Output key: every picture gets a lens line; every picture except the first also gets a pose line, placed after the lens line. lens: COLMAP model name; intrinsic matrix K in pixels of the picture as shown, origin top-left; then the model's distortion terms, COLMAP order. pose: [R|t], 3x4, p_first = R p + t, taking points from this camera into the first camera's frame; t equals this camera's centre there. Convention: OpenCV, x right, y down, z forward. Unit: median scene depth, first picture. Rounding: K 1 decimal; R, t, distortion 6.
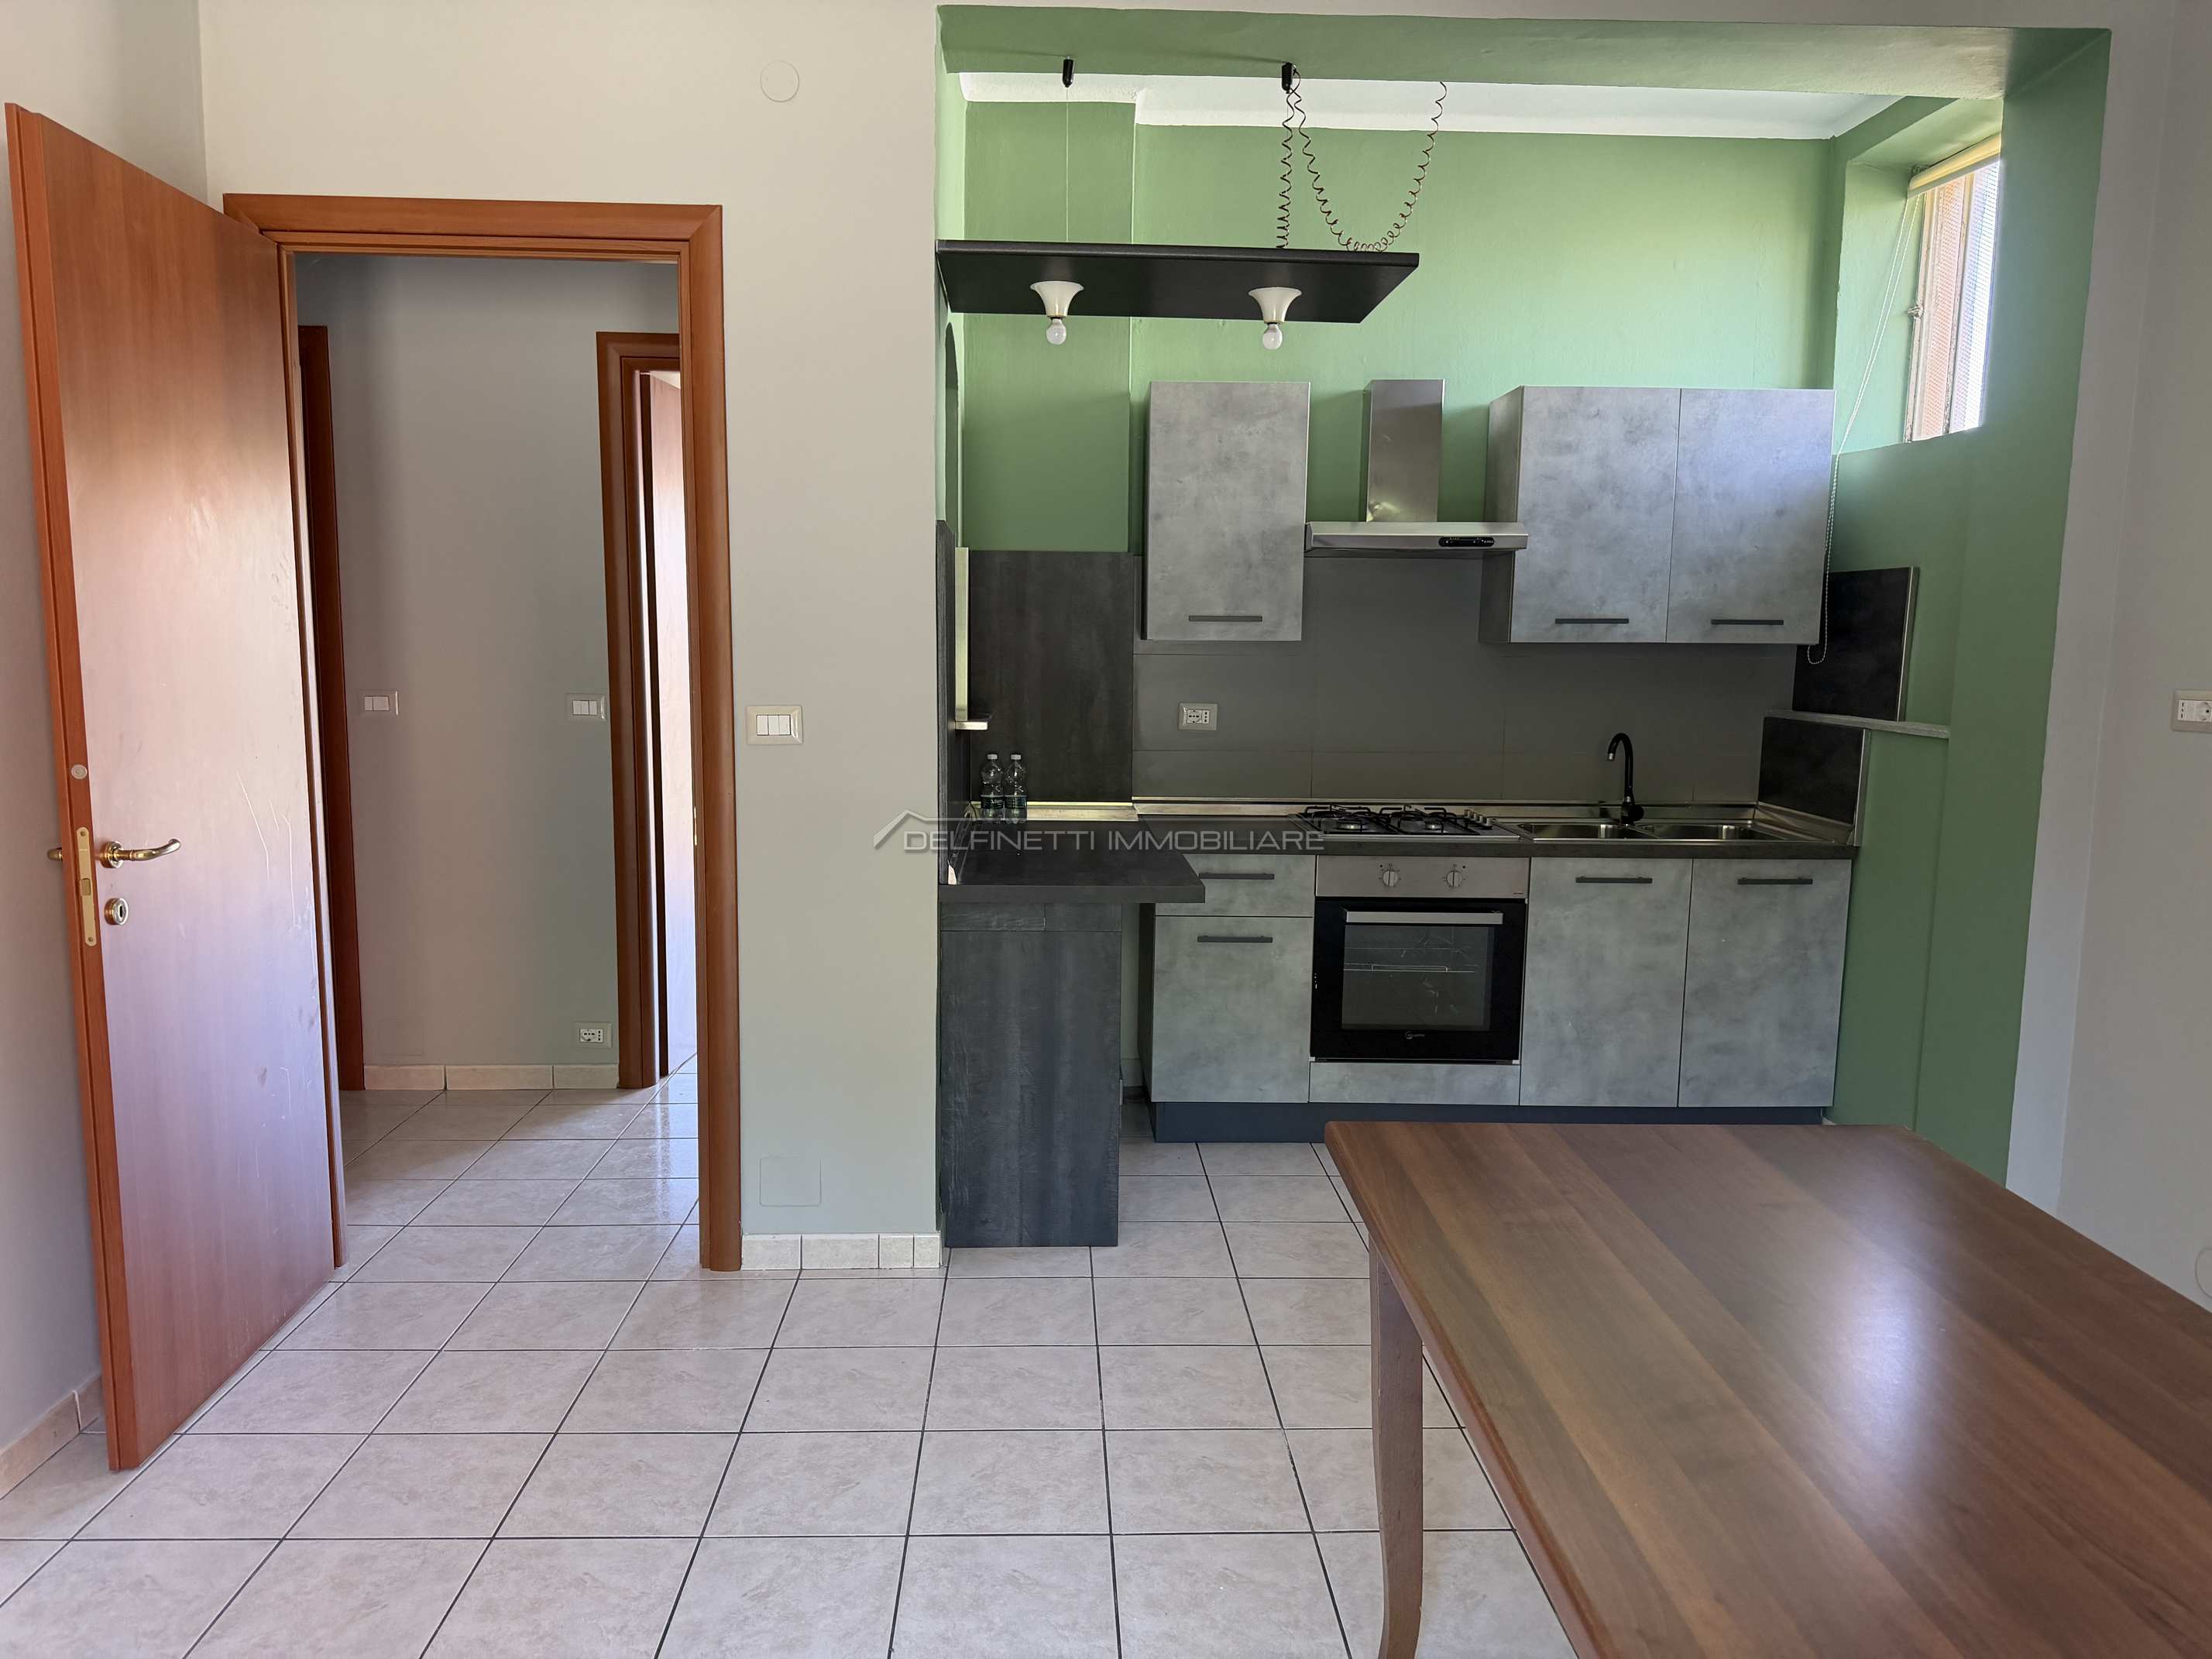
lens RADIAL K [[1543.8, 0, 1100.6], [0, 1543.8, 845.8], [0, 0, 1]] dist [0.131688, -0.221428]
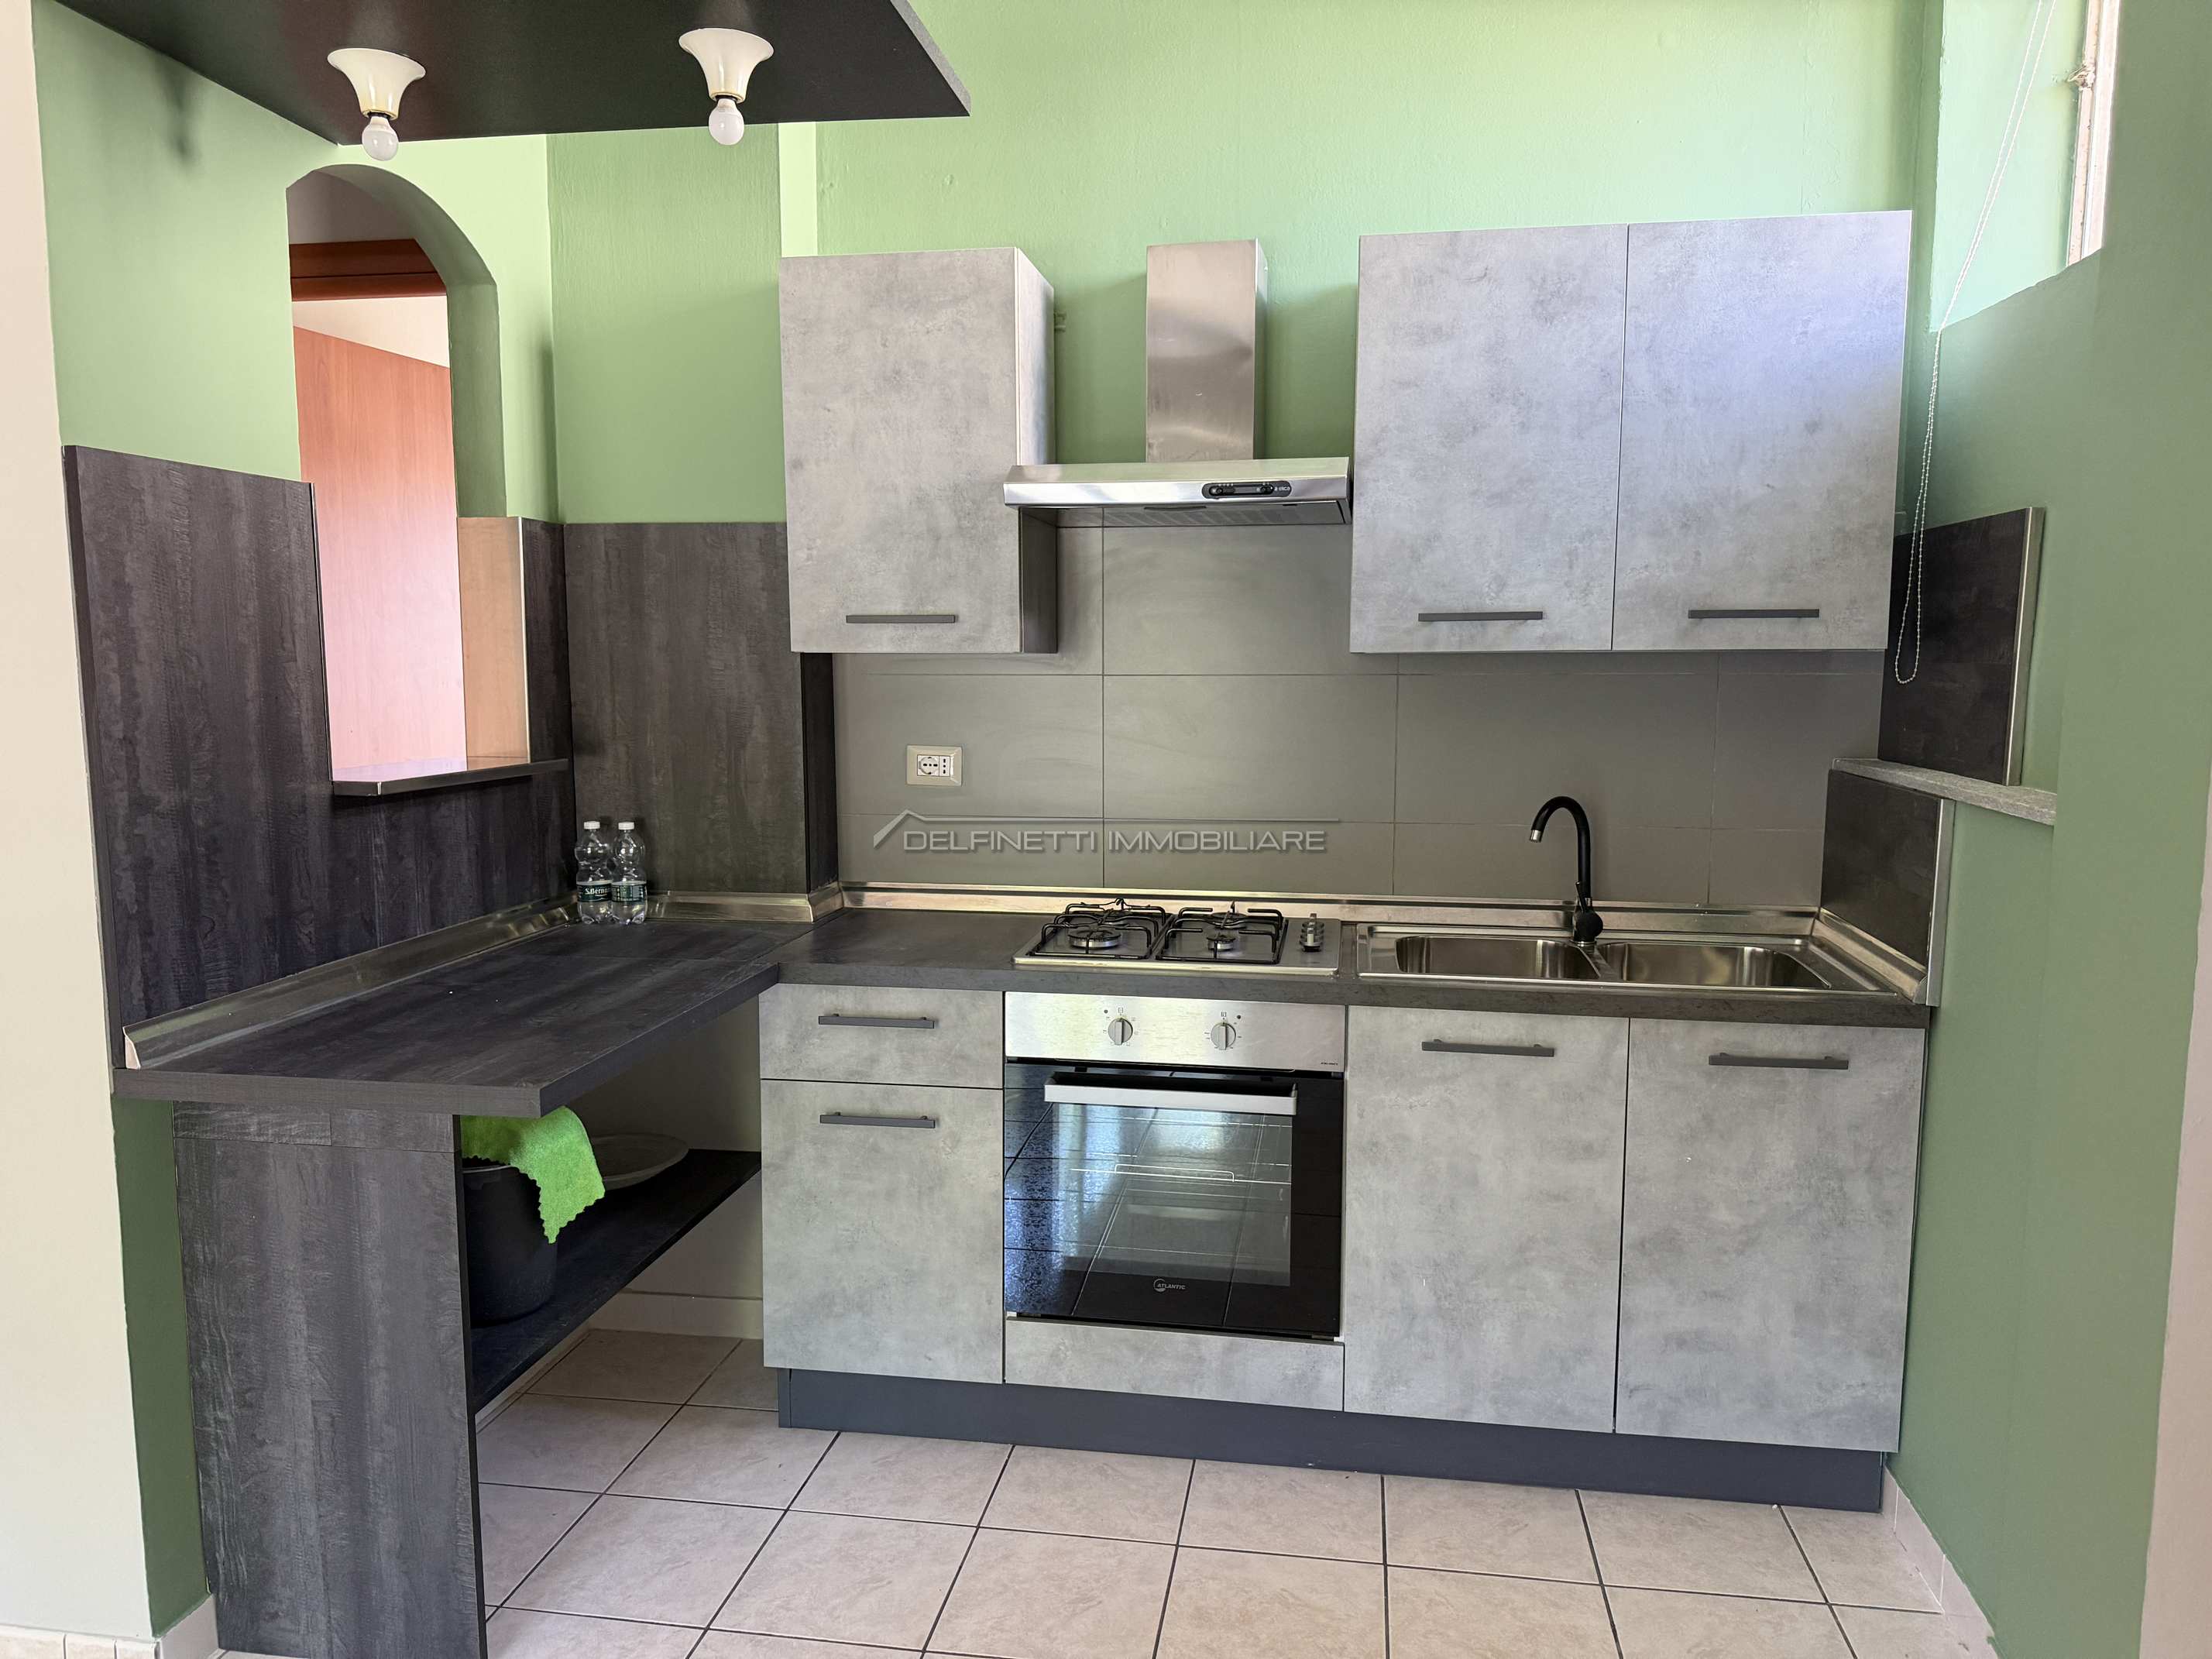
lens RADIAL K [[1572.0, 0, 1109.7], [0, 1572.0, 845.6], [0, 0, 1]] dist [0.104665, -0.141253]
pose [[0.980574, 0.012461, -0.195753, 0.299465], [-0.015384, 0.999792, -0.013420, -0.044365], [0.195545, 0.016171, 0.980561, 0.372891]]
